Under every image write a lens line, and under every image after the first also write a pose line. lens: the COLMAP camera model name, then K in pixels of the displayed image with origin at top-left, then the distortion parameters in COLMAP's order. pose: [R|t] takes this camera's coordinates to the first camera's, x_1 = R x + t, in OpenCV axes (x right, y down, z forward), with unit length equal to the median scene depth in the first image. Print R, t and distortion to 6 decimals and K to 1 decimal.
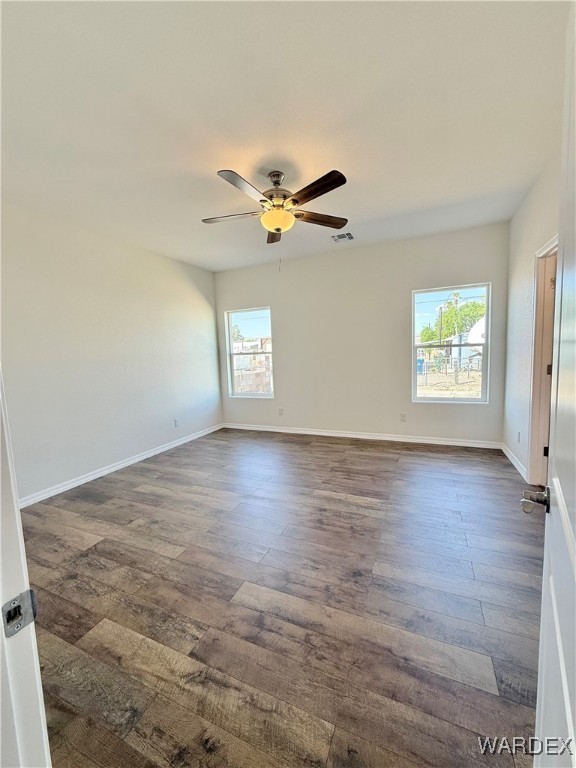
lens RADIAL K [[306.7, 0, 289.0], [0, 306.7, 382.2], [0, 0, 1]] dist [0.000306, 0.000346]
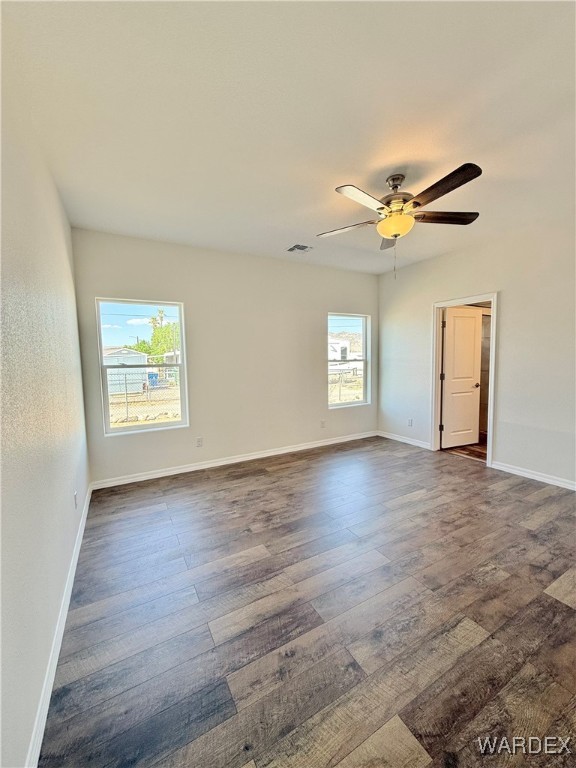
lens RADIAL K [[306.7, 0, 289.0], [0, 306.7, 382.2], [0, 0, 1]] dist [0.000306, 0.000346]
pose [[0.597428, -0.037557, 0.801043, -0.758764], [0.073630, 0.997252, -0.008157, -0.046896], [-0.798535, 0.063854, 0.598552, 0.545181]]
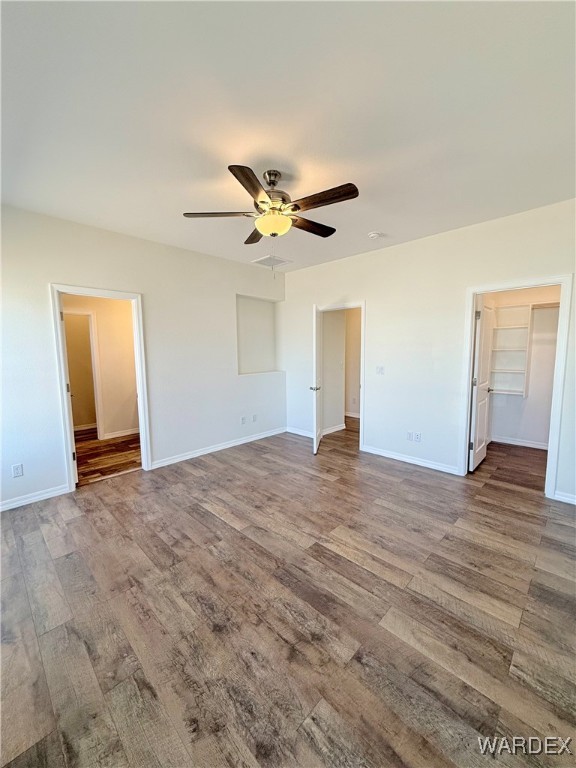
lens RADIAL K [[306.7, 0, 289.0], [0, 306.7, 382.2], [0, 0, 1]] dist [0.000306, 0.000346]
pose [[-0.937428, 0.012975, 0.347937, -0.297010], [0.081119, 0.979944, 0.182014, -0.168354], [-0.338597, 0.198849, -0.919680, 1.447524]]
